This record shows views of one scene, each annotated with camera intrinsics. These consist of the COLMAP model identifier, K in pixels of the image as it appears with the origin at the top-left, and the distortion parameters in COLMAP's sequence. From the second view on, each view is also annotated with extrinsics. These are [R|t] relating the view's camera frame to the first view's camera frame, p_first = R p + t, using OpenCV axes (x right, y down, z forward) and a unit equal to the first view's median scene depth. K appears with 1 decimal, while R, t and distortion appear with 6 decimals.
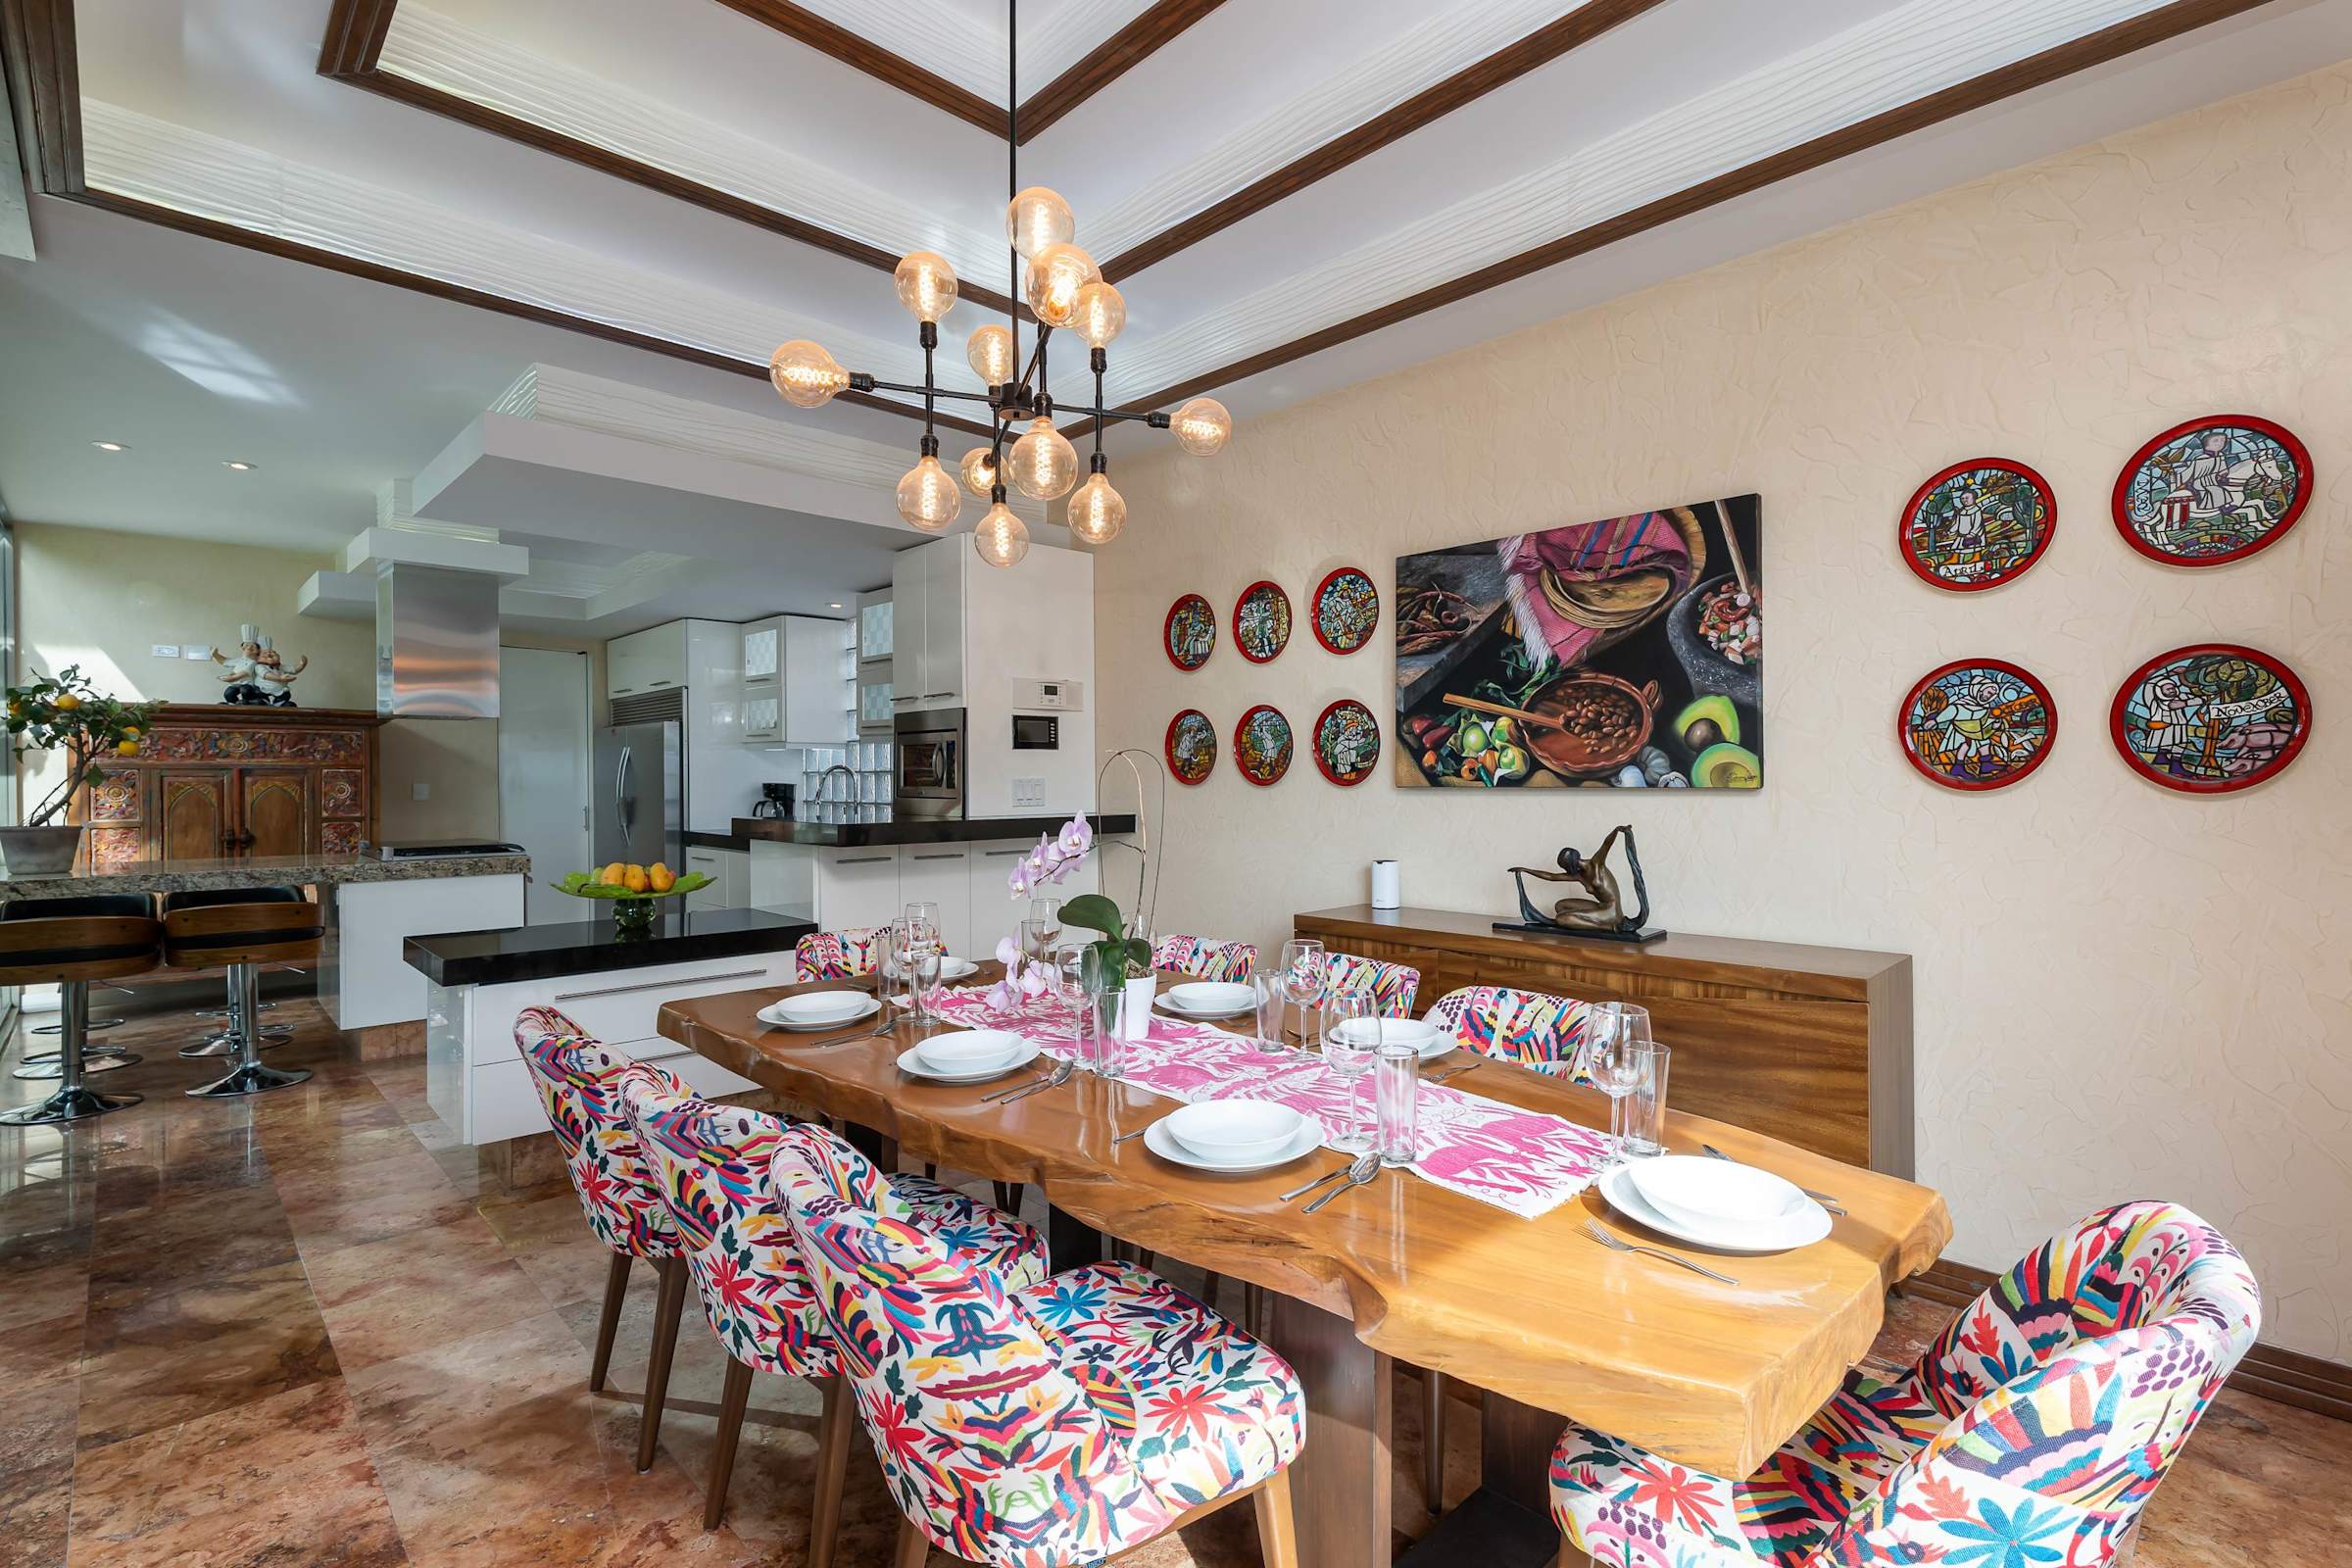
lens RADIAL K [[1084.2, 0, 1226.4], [0, 1084.2, 792.0], [0, 0, 1]] dist [-0.001686, -0.000737]
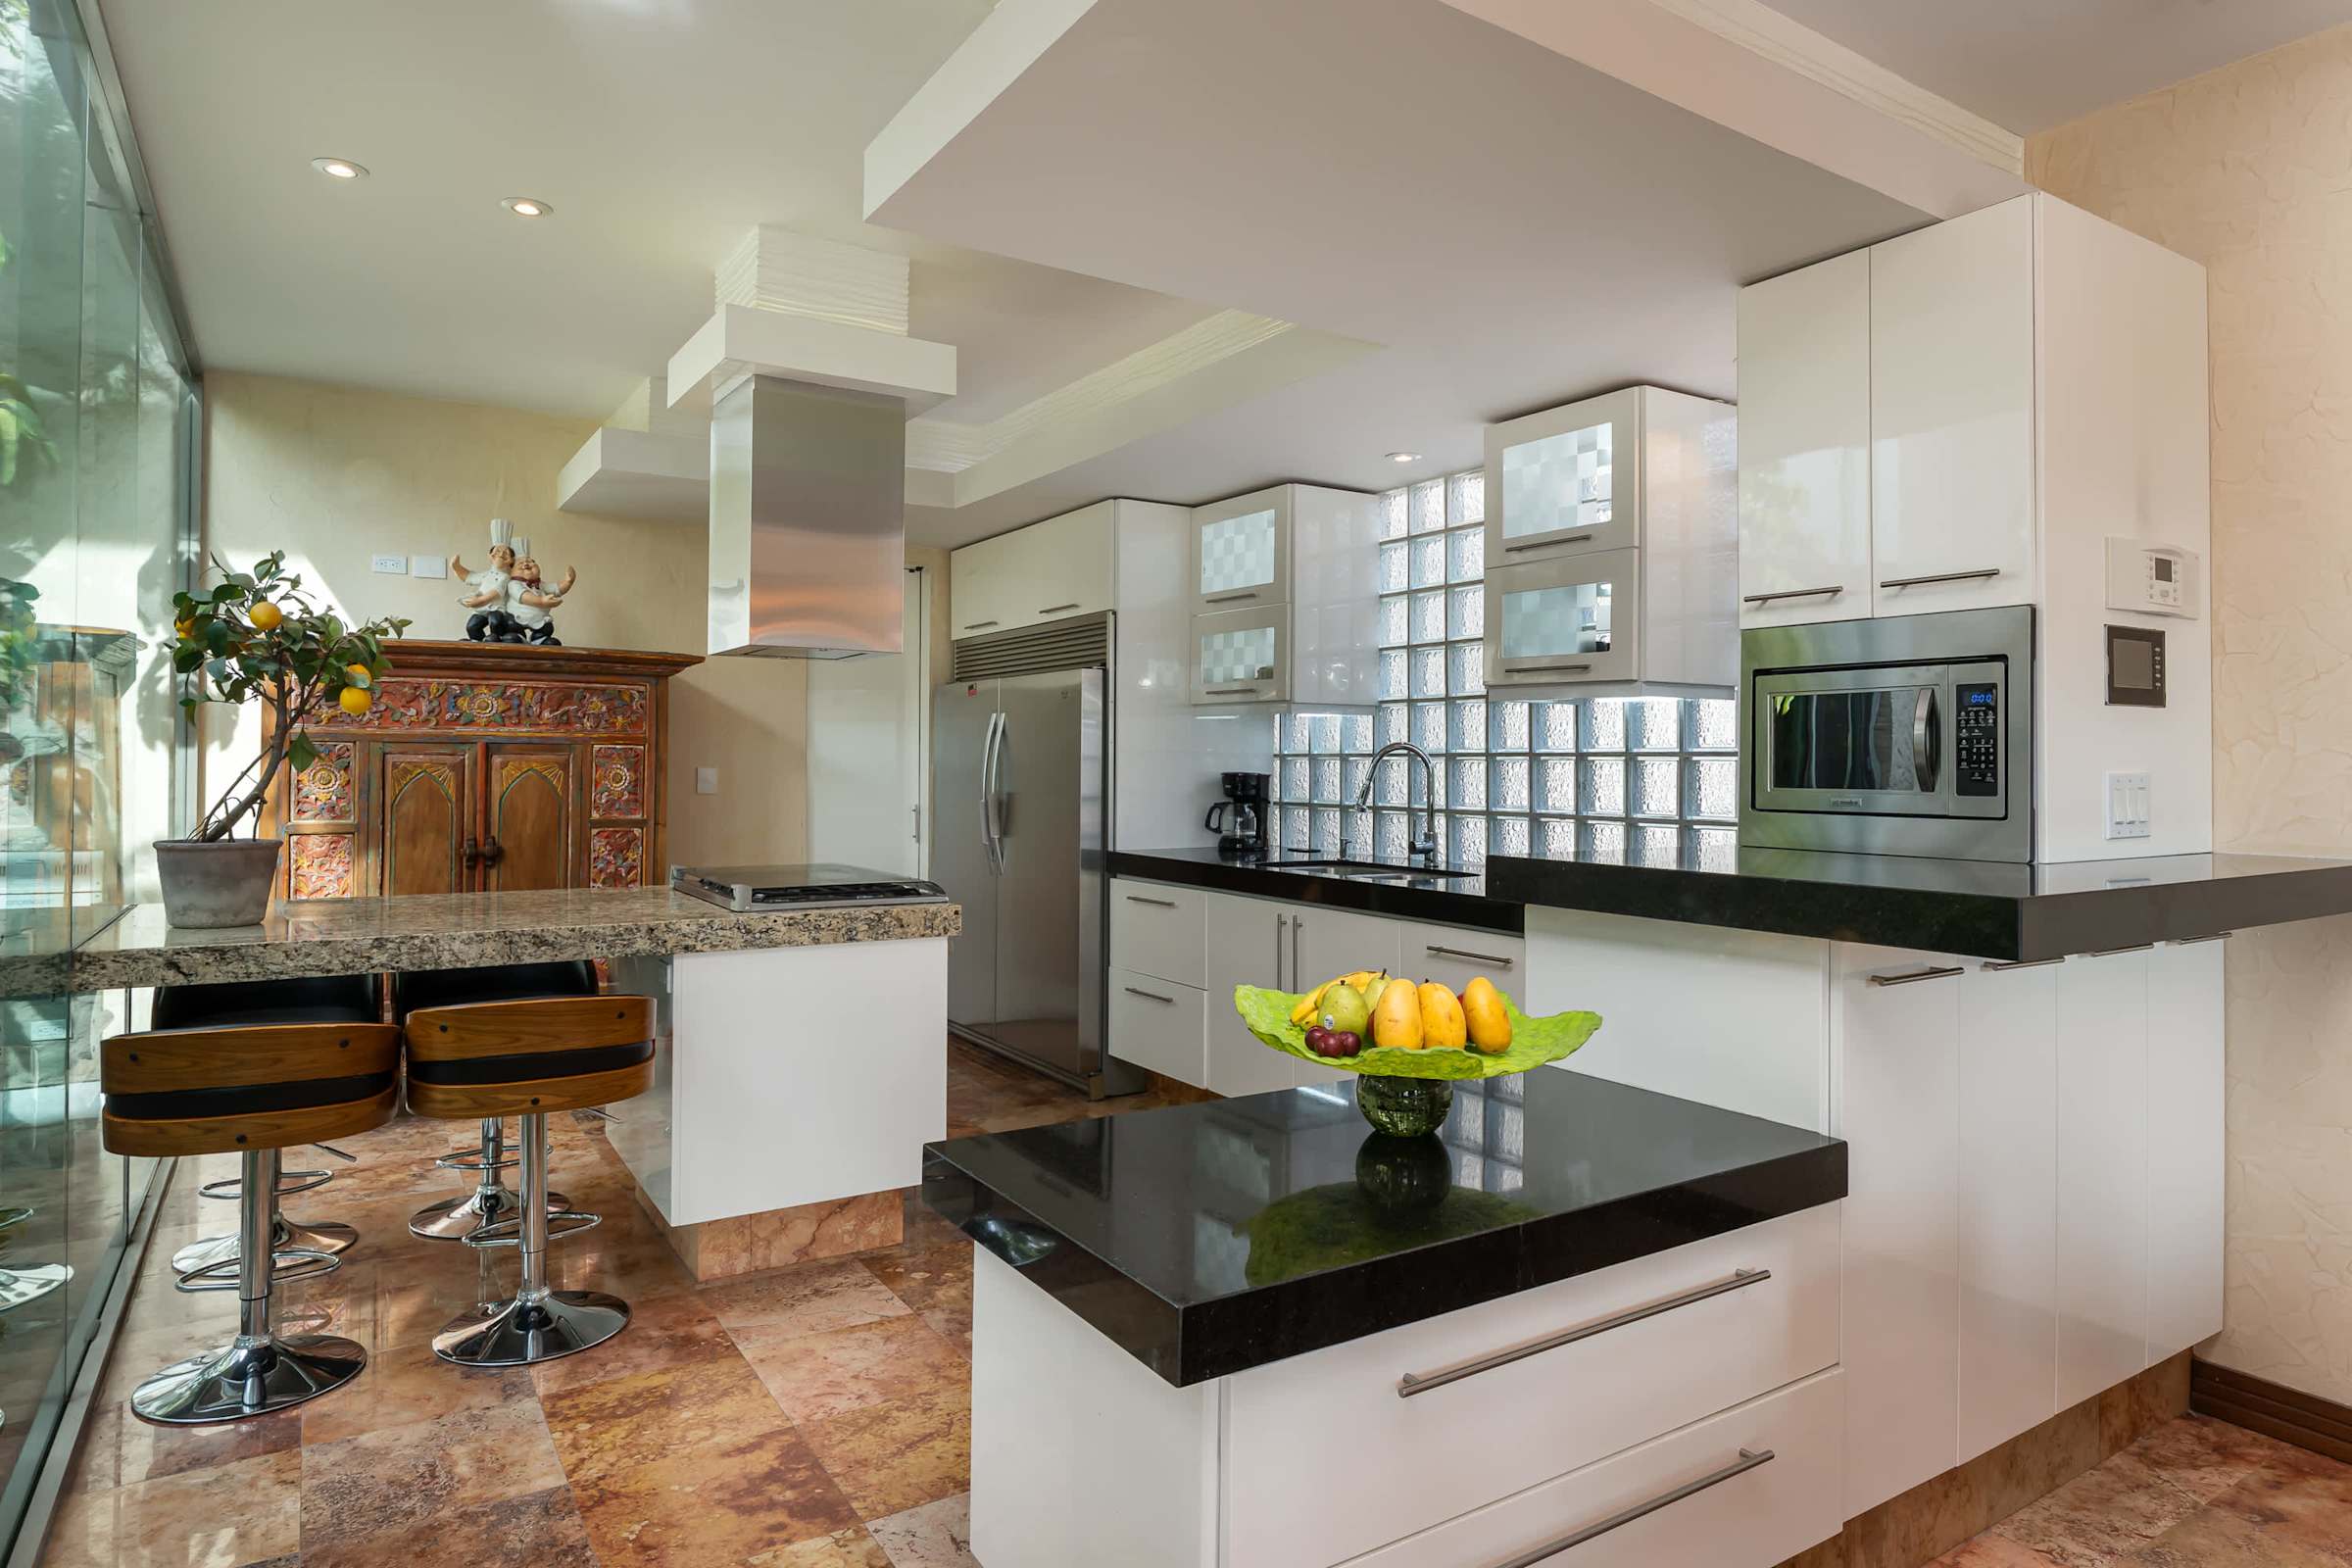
lens RADIAL K [[1381.3, 0, 1196.0], [0, 1381.3, 760.6], [0, 0, 1]] dist [-0.002806, 0.000987]
pose [[0.974511, 0.009438, -0.224141, -0.328794], [-0.013203, 0.999796, -0.015303, -0.003847], [0.223951, 0.017872, 0.974437, 0.307760]]
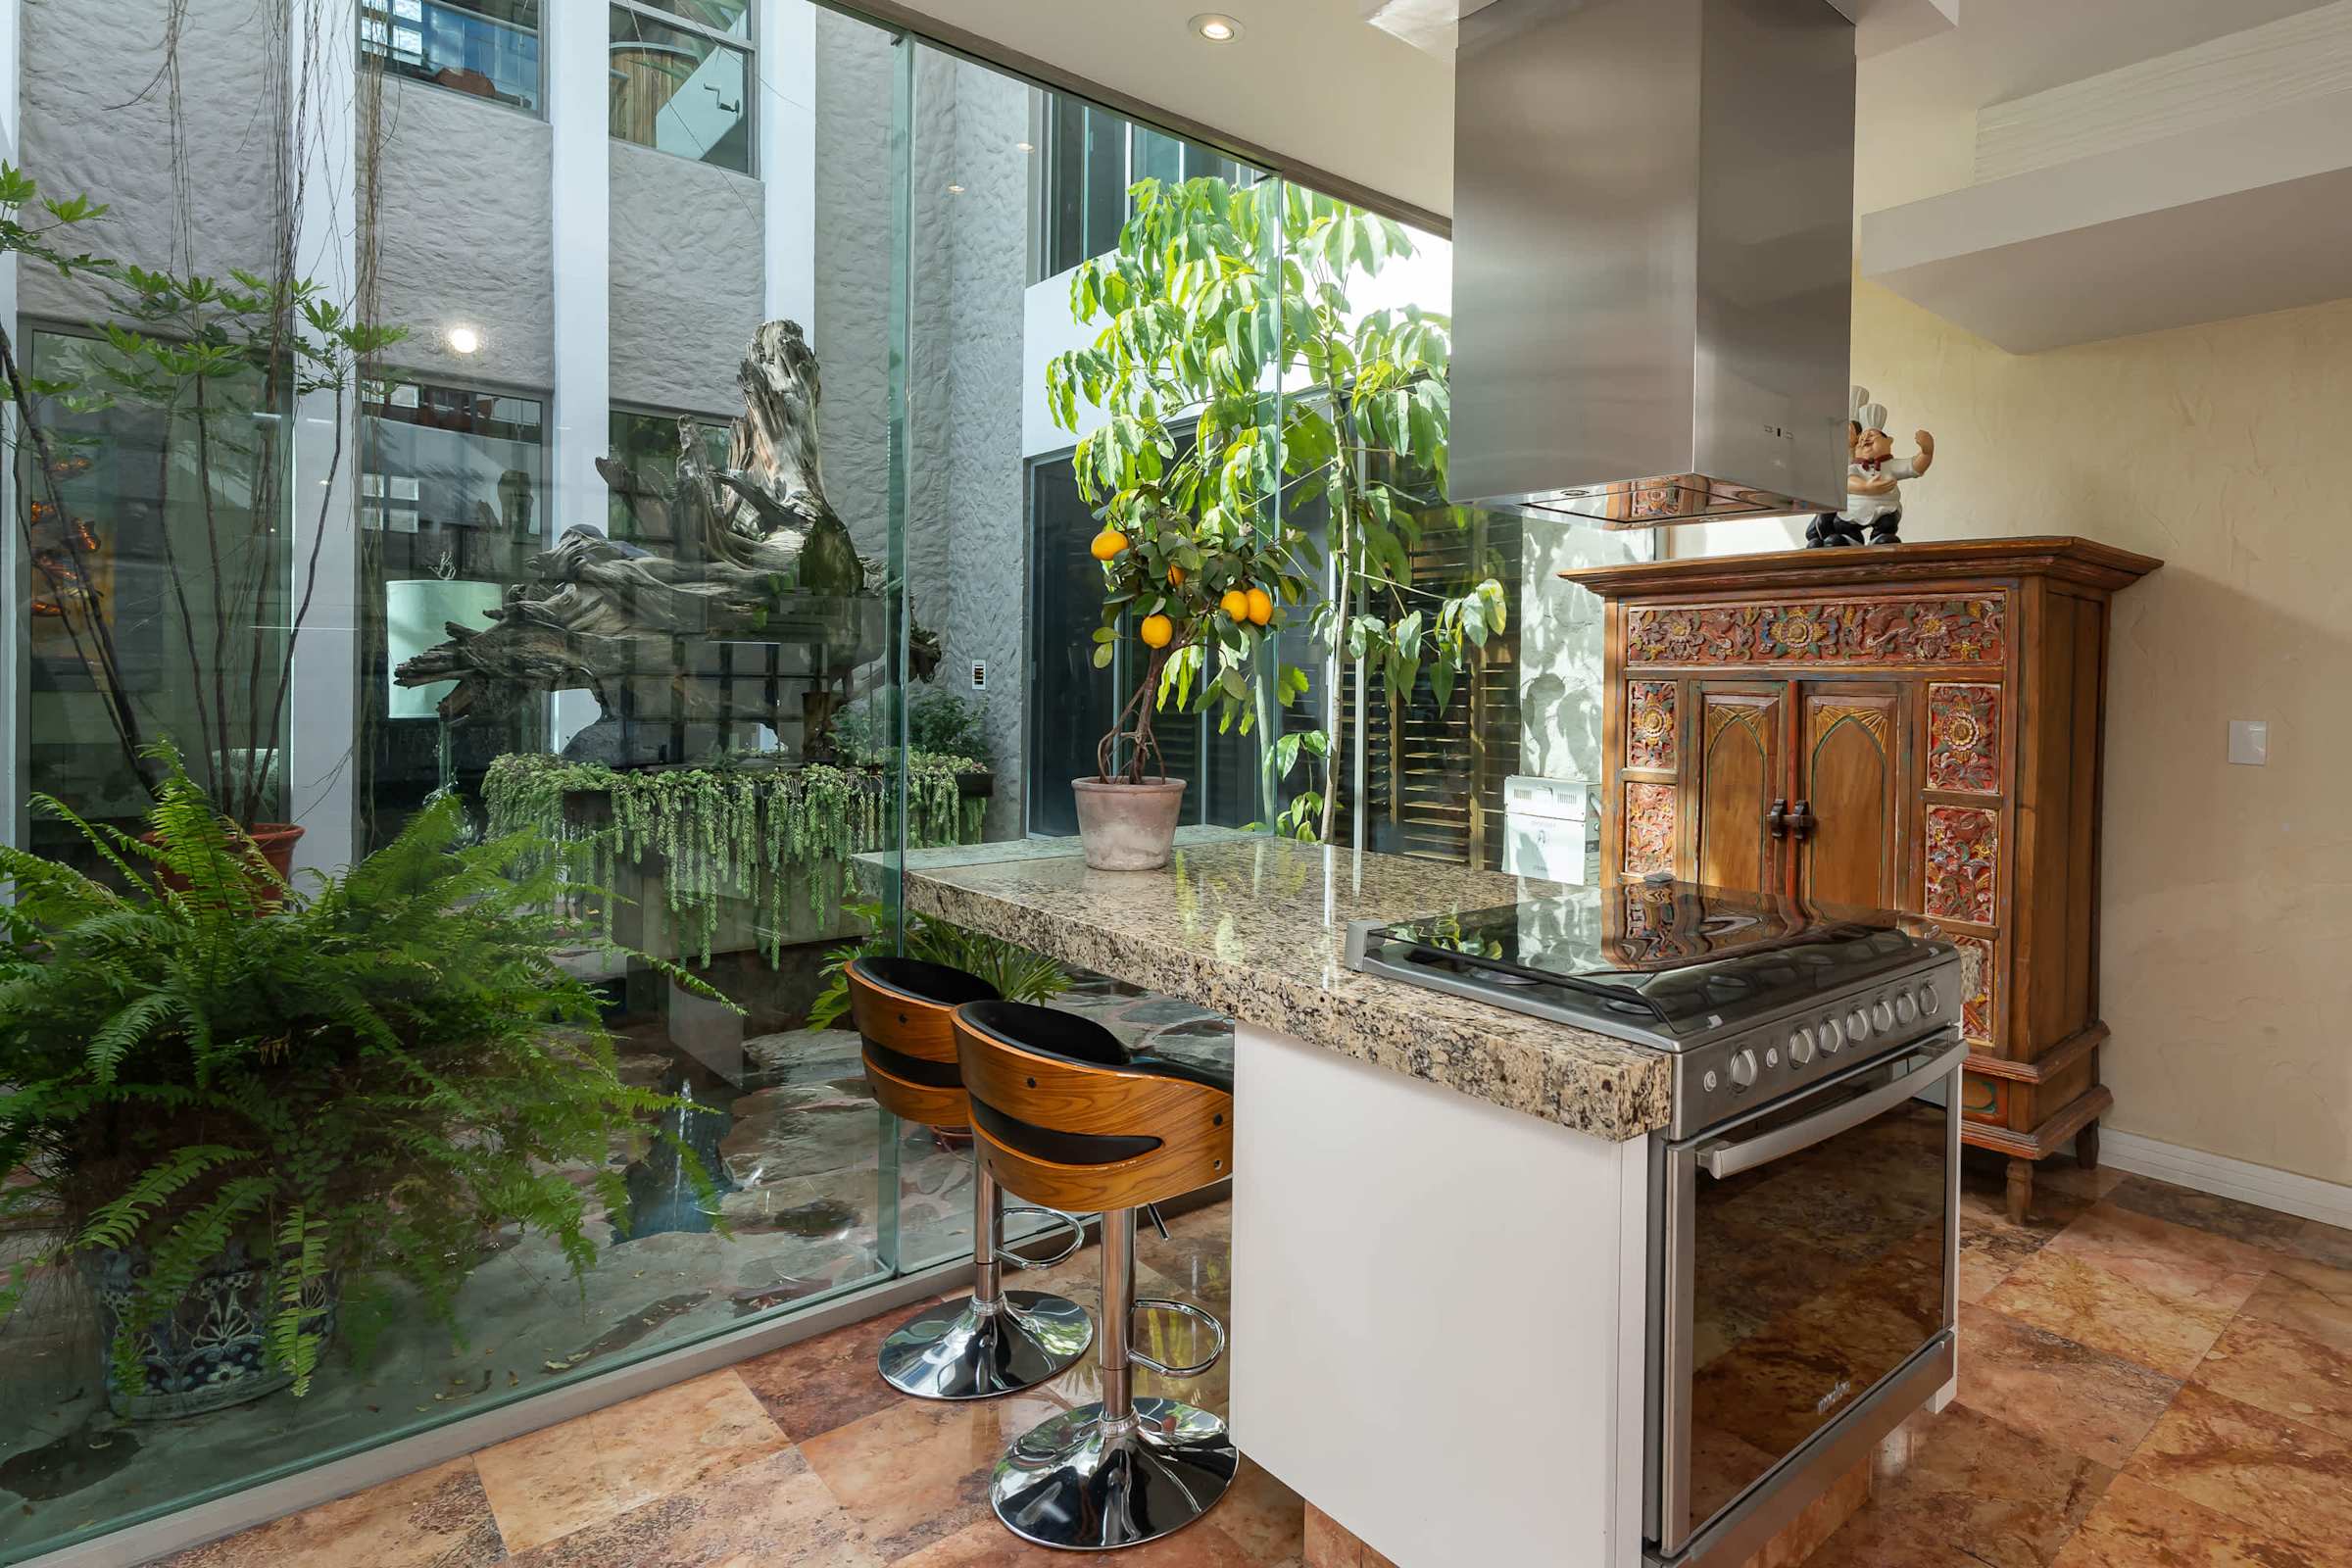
lens RADIAL K [[1276.2, 0, 1333.9], [0, 1276.2, 701.1], [0, 0, 1]] dist [-0.001751, 0.000700]
pose [[-0.018924, 0.017694, -0.999664, -0.335709], [-0.026809, 0.999475, 0.018198, -0.017380], [0.999461, 0.027144, -0.018440, 0.823075]]
